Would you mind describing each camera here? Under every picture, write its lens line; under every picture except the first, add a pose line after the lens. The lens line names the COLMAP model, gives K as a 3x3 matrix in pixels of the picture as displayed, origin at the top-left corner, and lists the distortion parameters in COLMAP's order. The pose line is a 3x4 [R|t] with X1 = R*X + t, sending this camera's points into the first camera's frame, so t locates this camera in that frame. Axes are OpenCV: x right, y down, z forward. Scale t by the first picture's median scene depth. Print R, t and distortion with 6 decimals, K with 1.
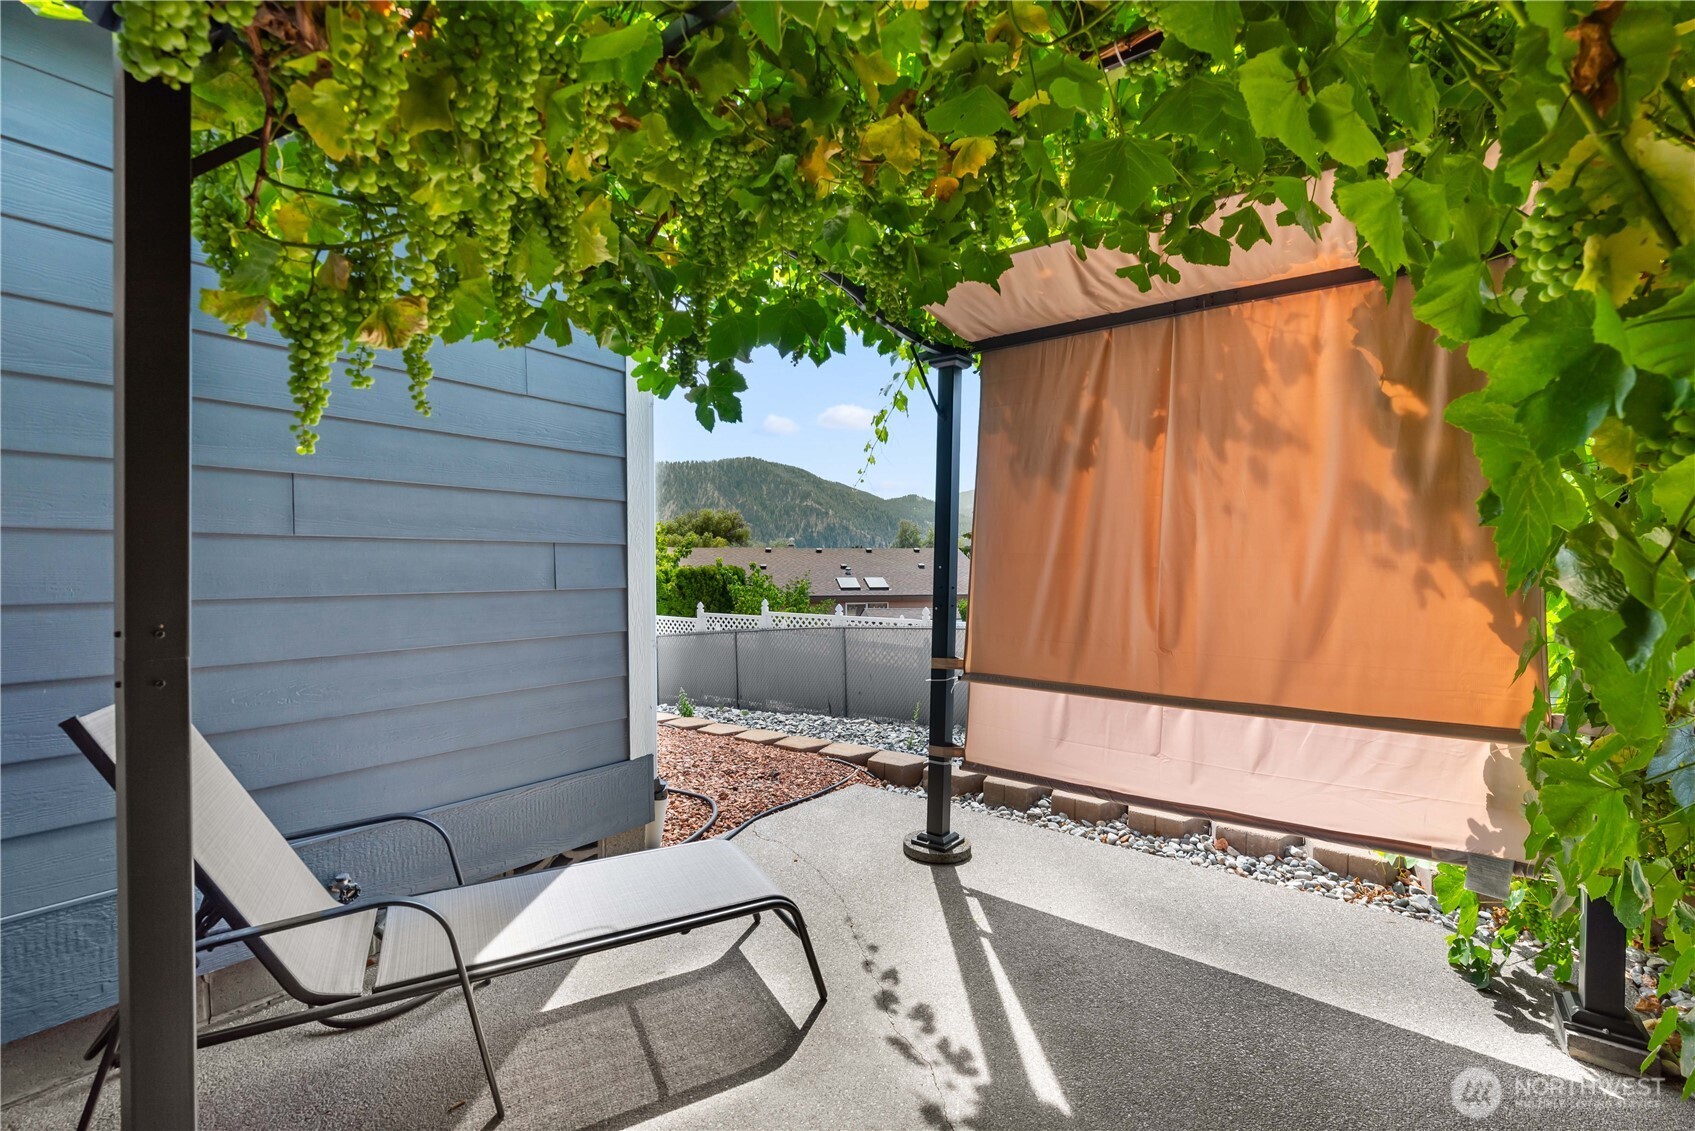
lens RADIAL K [[729.3, 0, 847.5], [0, 729.3, 565.5], [0, 0, 1]] dist [-0.000180, -0.000250]
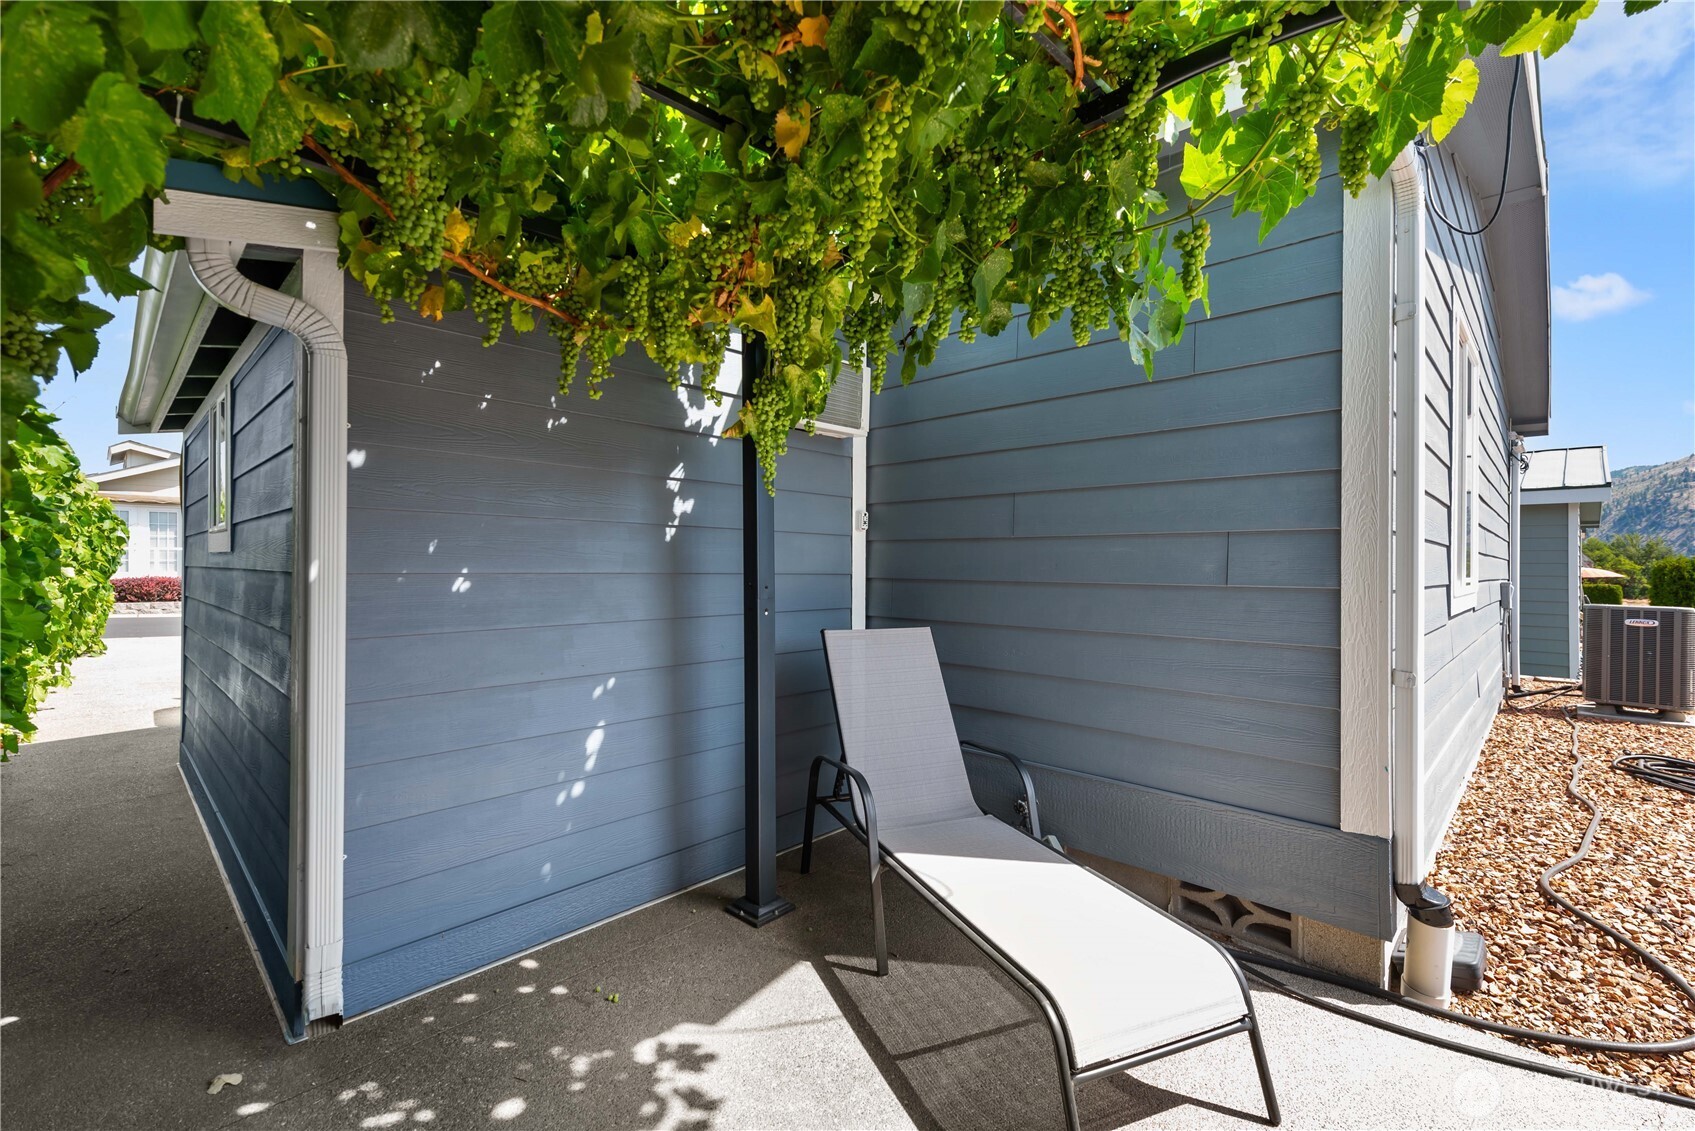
lens RADIAL K [[729.3, 0, 847.5], [0, 729.3, 565.5], [0, 0, 1]] dist [-0.000180, -0.000250]
pose [[-0.114533, 0.001494, -0.993418, 0.653453], [-0.004507, 0.999988, 0.002024, 0.011251], [0.993409, 0.004709, -0.114525, 0.847505]]
